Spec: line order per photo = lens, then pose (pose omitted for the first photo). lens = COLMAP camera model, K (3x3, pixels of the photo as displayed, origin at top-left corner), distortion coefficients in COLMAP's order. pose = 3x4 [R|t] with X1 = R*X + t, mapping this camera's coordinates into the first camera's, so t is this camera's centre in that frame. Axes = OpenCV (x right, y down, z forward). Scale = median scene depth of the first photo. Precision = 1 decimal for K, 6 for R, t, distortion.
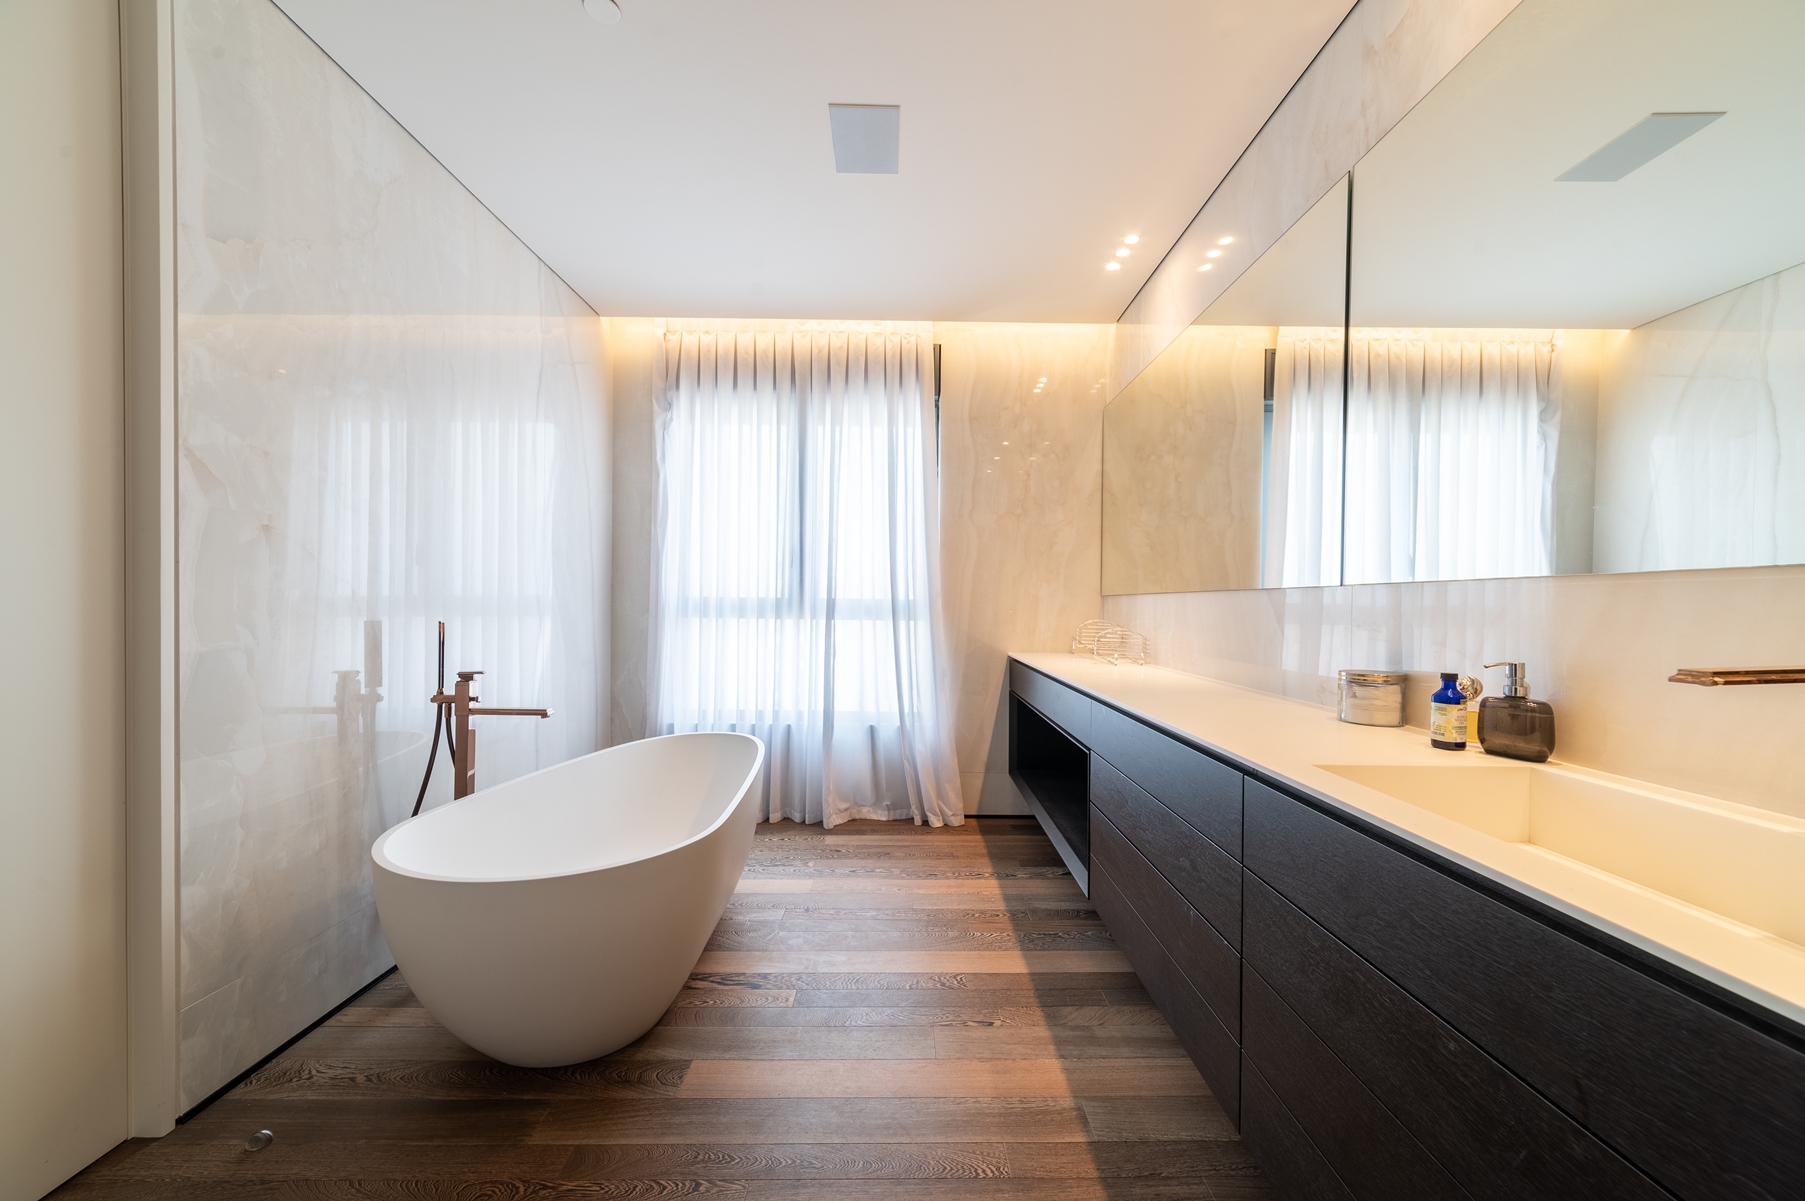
lens RADIAL K [[719.2, 0, 902.5], [0, 719.2, 600.5], [0, 0, 1]] dist [-0.000282, -0.000151]
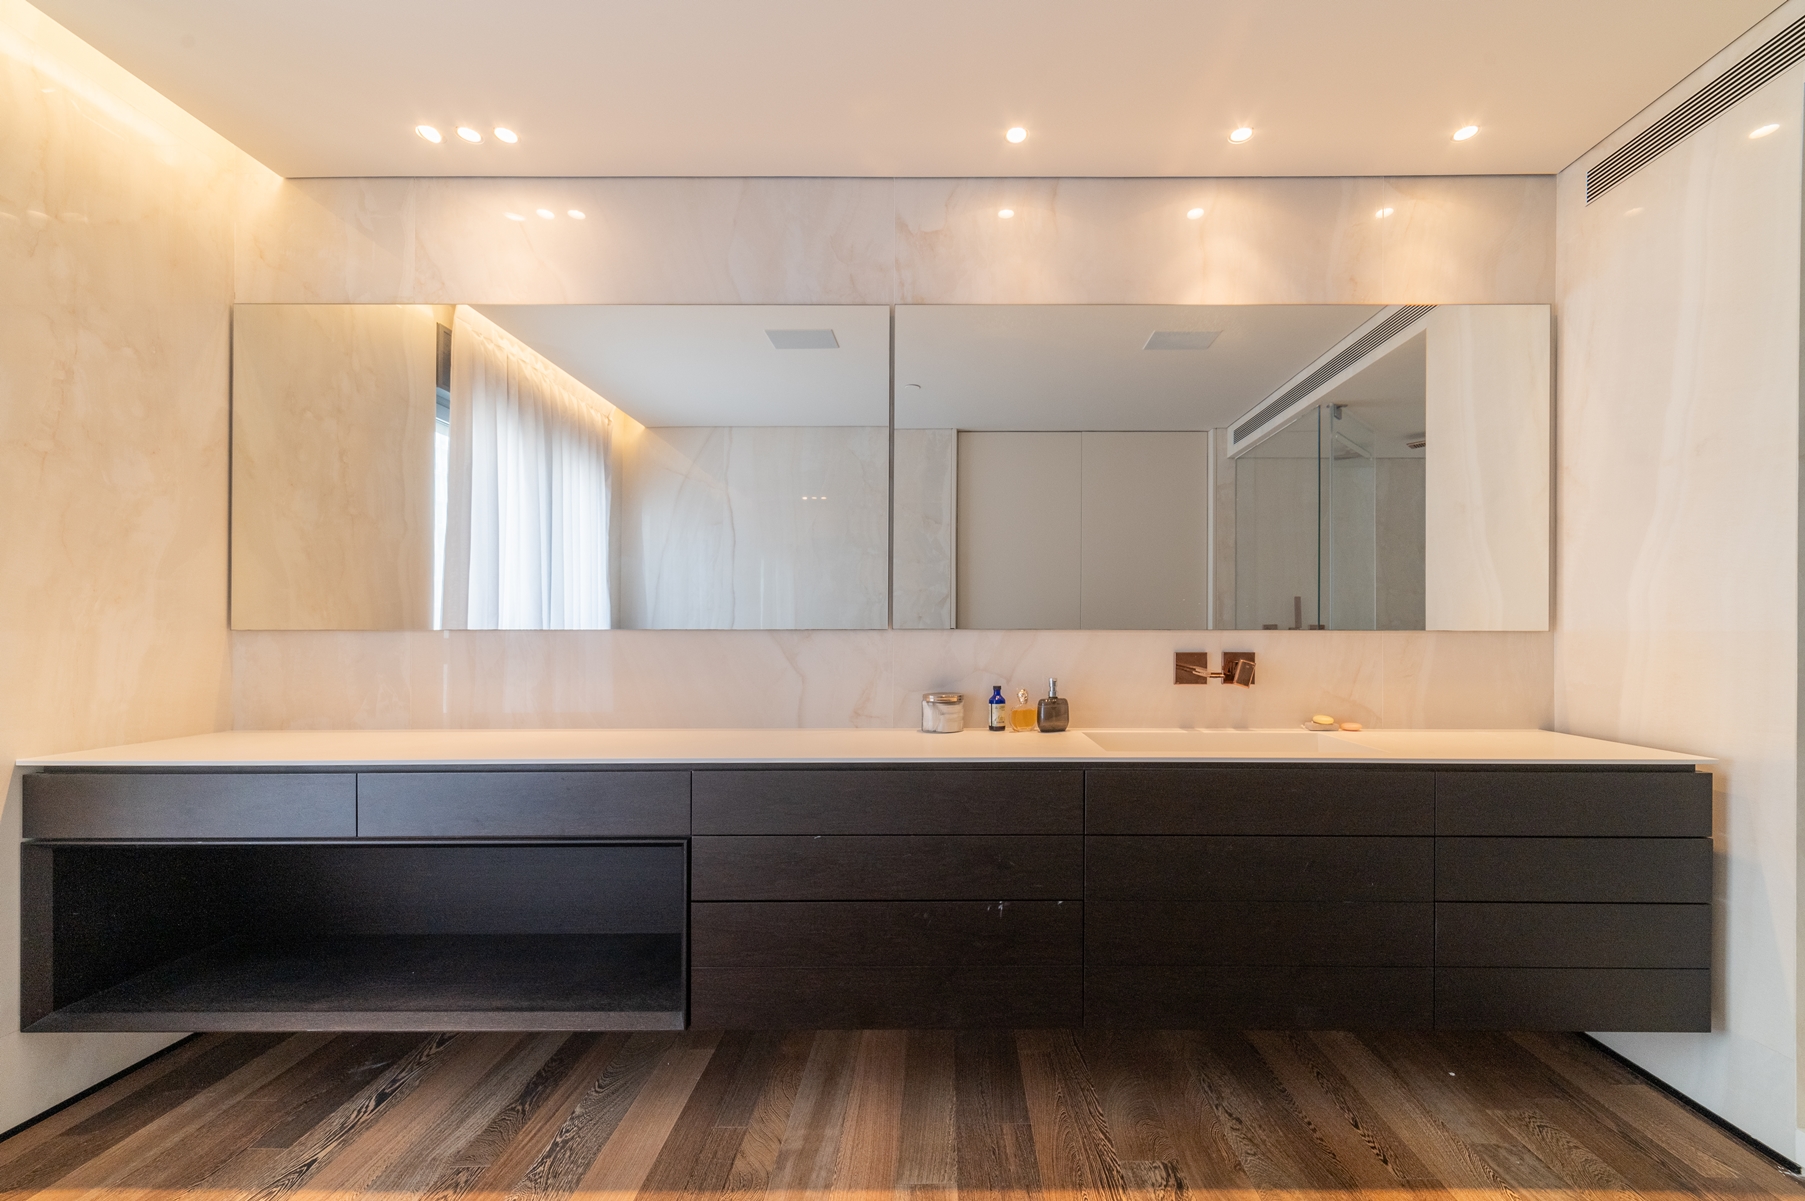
lens RADIAL K [[773.3, 0, 902.7], [0, 773.3, 625.3], [0, 0, 1]] dist [0.000466, 0.000289]
pose [[-0.024937, 0.004137, 0.999680, -0.421260], [-0.000894, 0.999991, -0.004161, -0.010137], [-0.999689, -0.000998, -0.024934, 0.575868]]
